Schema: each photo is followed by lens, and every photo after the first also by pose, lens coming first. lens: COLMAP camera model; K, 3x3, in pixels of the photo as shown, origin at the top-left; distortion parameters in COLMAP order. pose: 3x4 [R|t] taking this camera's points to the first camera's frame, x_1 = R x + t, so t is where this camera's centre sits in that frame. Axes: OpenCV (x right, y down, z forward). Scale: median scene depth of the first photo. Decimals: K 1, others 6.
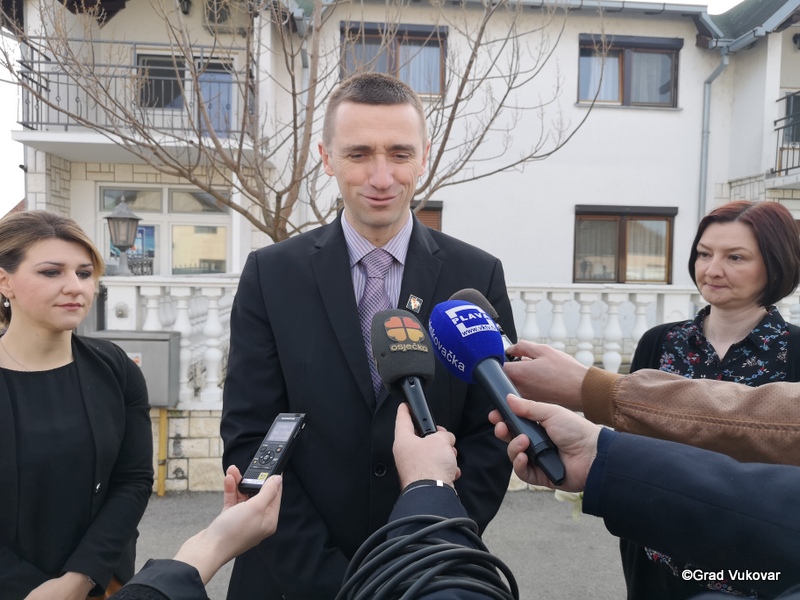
lens RADIAL K [[628.0, 0, 400.2], [0, 628.0, 294.0], [0, 0, 1]] dist [0.038043, -0.014351]
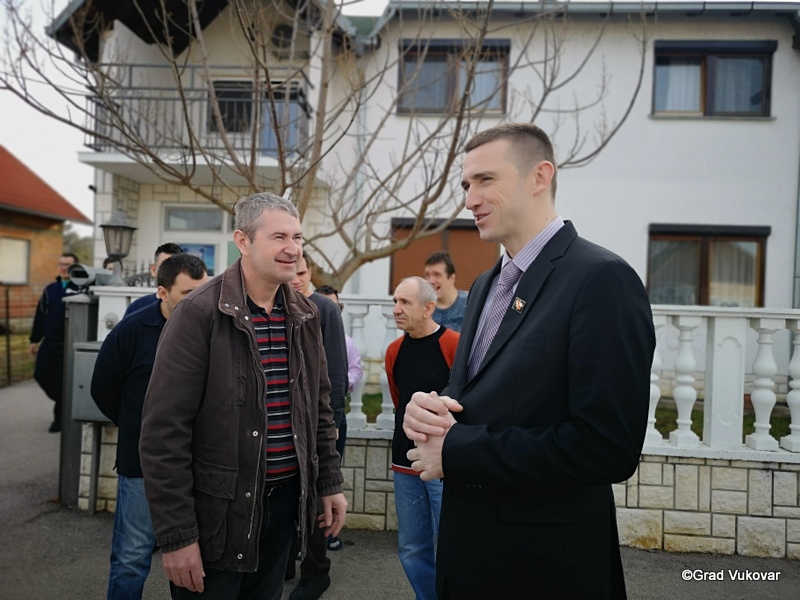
lens RADIAL K [[628.0, 0, 400.0], [0, 628.0, 294.5], [0, 0, 1]] dist [0.038043, -0.014351]
pose [[0.989138, 0.015760, -0.146139, 0.058083], [-0.021953, 0.998924, -0.040862, 0.006525], [0.145338, 0.043626, 0.988420, 0.046036]]
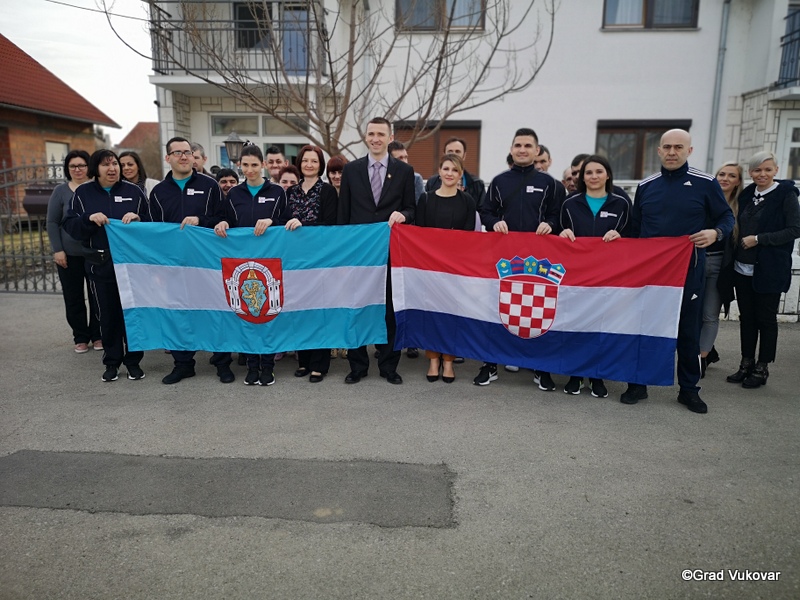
lens RADIAL K [[628.0, 0, 406.9], [0, 628.0, 295.5], [0, 0, 1]] dist [0.038043, -0.014351]
pose [[0.990373, 0.011207, -0.137968, 0.097810], [0.006845, 0.991532, 0.129679, 0.027040], [0.138253, -0.129375, 0.981910, -0.247584]]
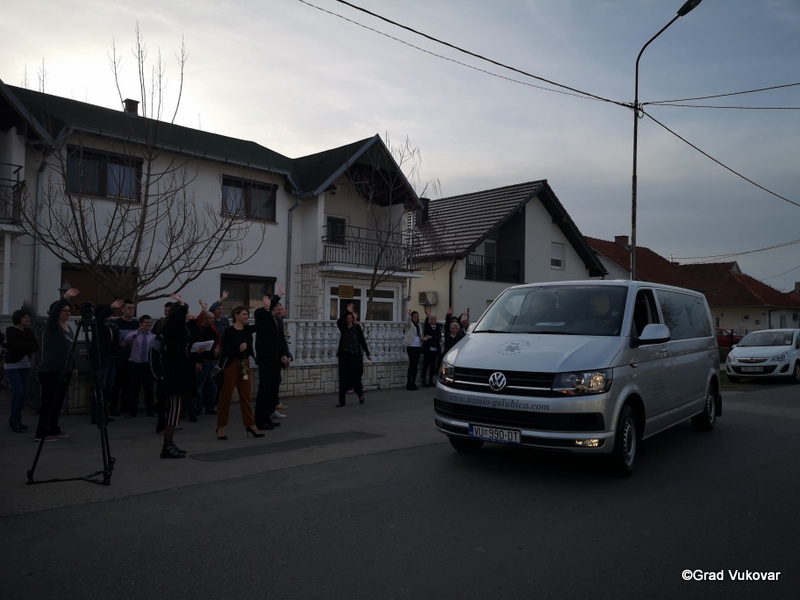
lens RADIAL K [[628.0, 0, 414.5], [0, 628.0, 306.5], [0, 0, 1]] dist [0.038043, -0.014351]
pose [[0.783400, 0.012867, 0.621385, -0.385657], [0.012905, 0.999233, -0.036961, 0.017361], [-0.621384, 0.036975, 0.782633, -0.677744]]
